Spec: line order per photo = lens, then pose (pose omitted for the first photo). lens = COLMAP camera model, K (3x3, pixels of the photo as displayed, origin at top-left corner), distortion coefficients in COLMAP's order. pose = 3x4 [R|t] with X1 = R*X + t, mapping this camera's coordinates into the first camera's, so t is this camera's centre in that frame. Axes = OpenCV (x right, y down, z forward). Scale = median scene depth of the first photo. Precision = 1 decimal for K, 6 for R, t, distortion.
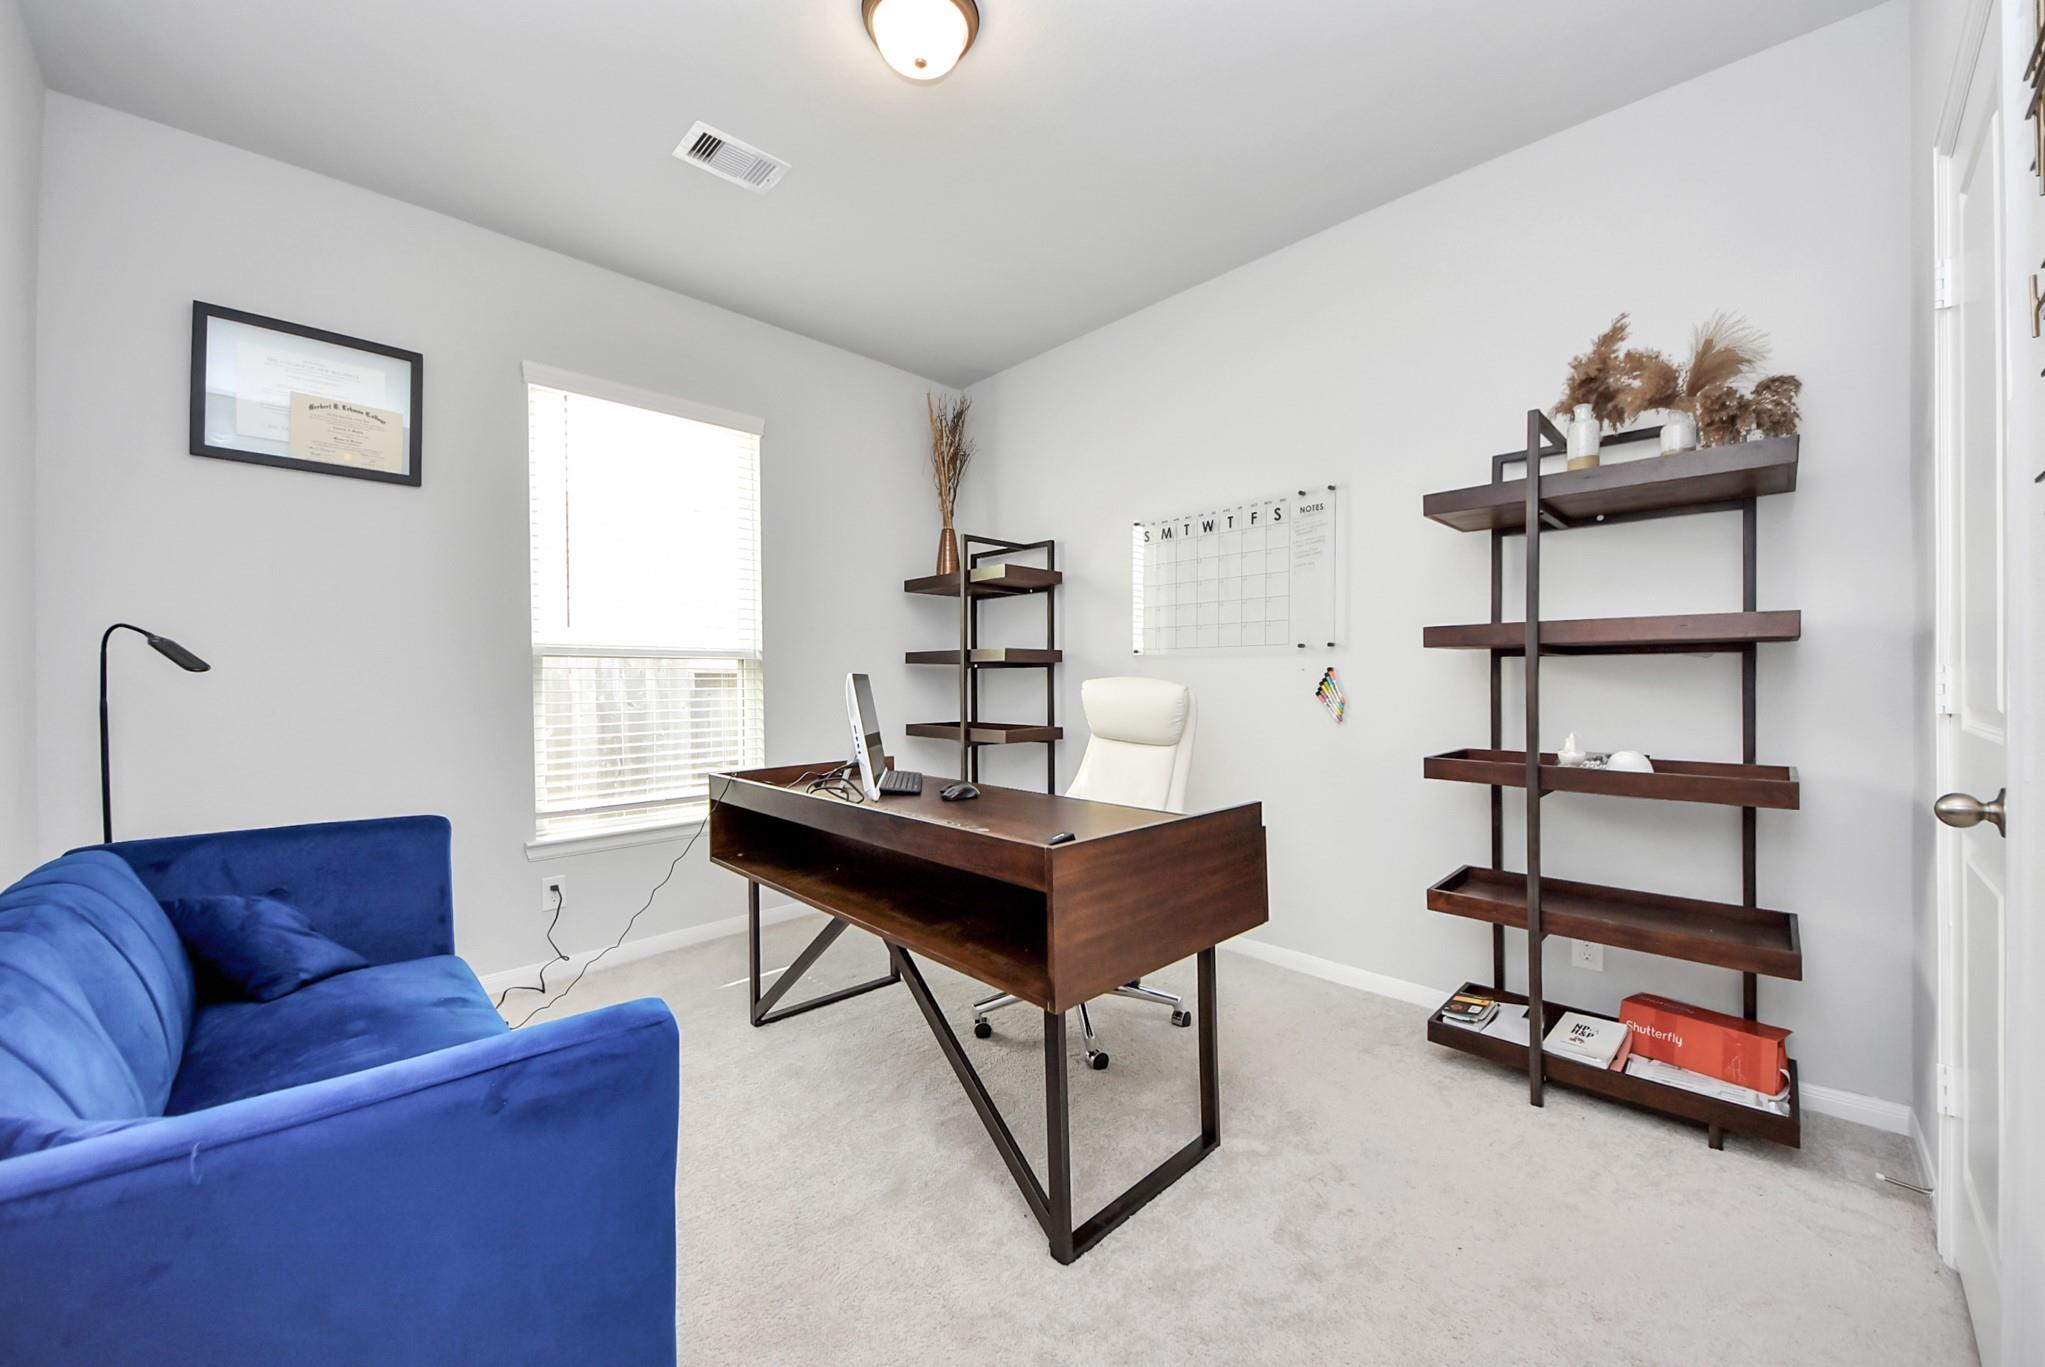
lens RADIAL K [[745.9, 0, 1032.1], [0, 745.9, 690.3], [0, 0, 1]] dist [0.030321, -0.019248]
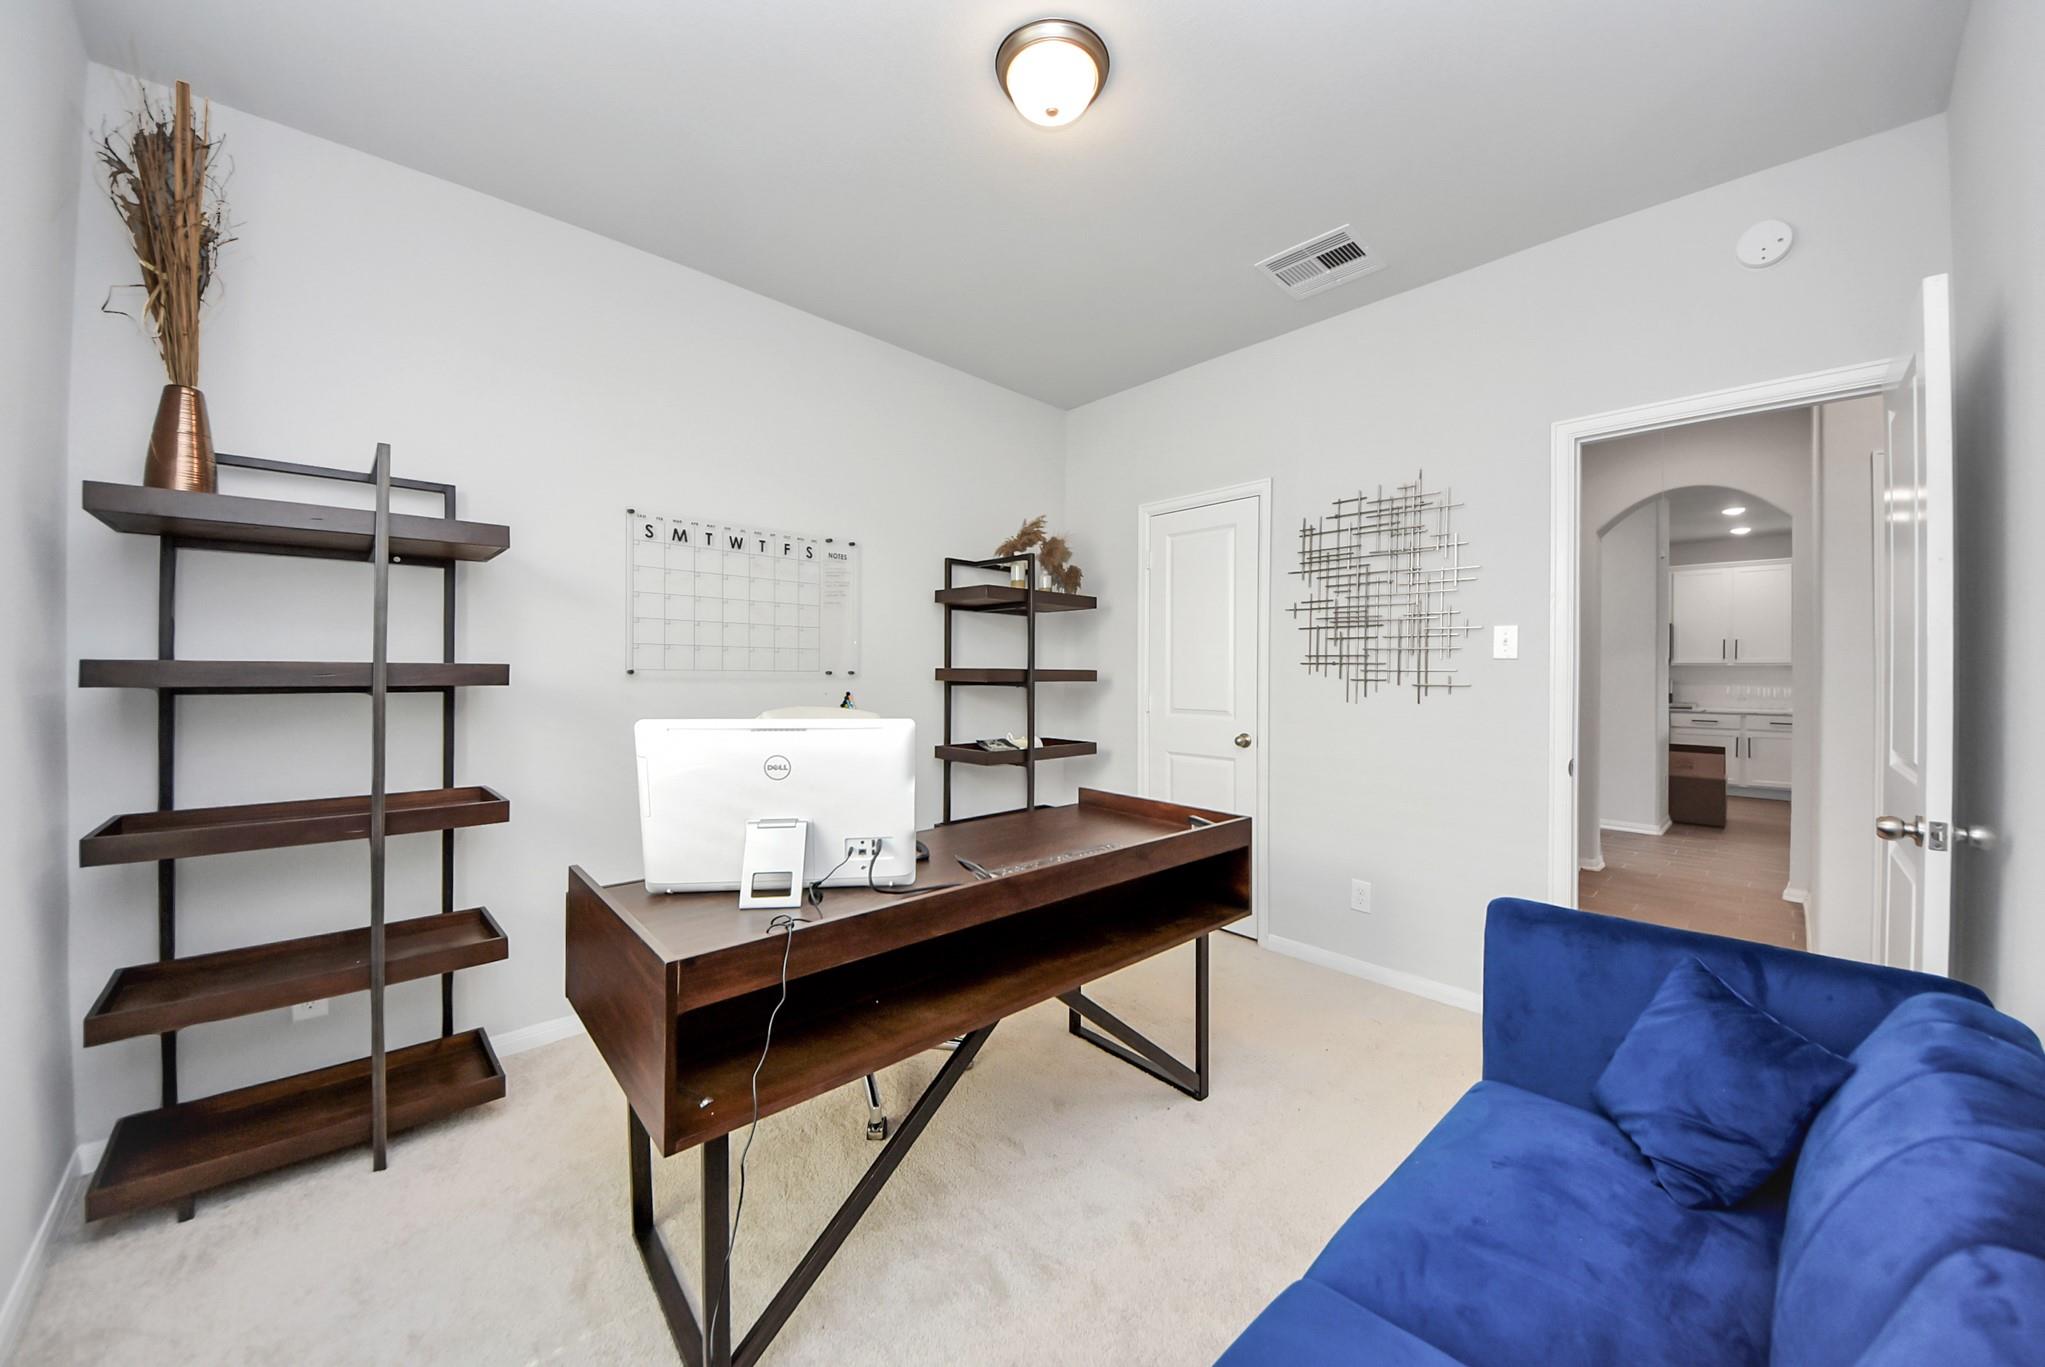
lens RADIAL K [[699.0, 0, 990.5], [0, 699.0, 700.5], [0, 0, 1]] dist [-0.022845, 0.000005]
pose [[0.024609, 0.001123, 0.999697, -0.604608], [0.047848, 0.998852, -0.002300, -0.003415], [-0.998551, 0.047890, 0.024527, 0.637438]]
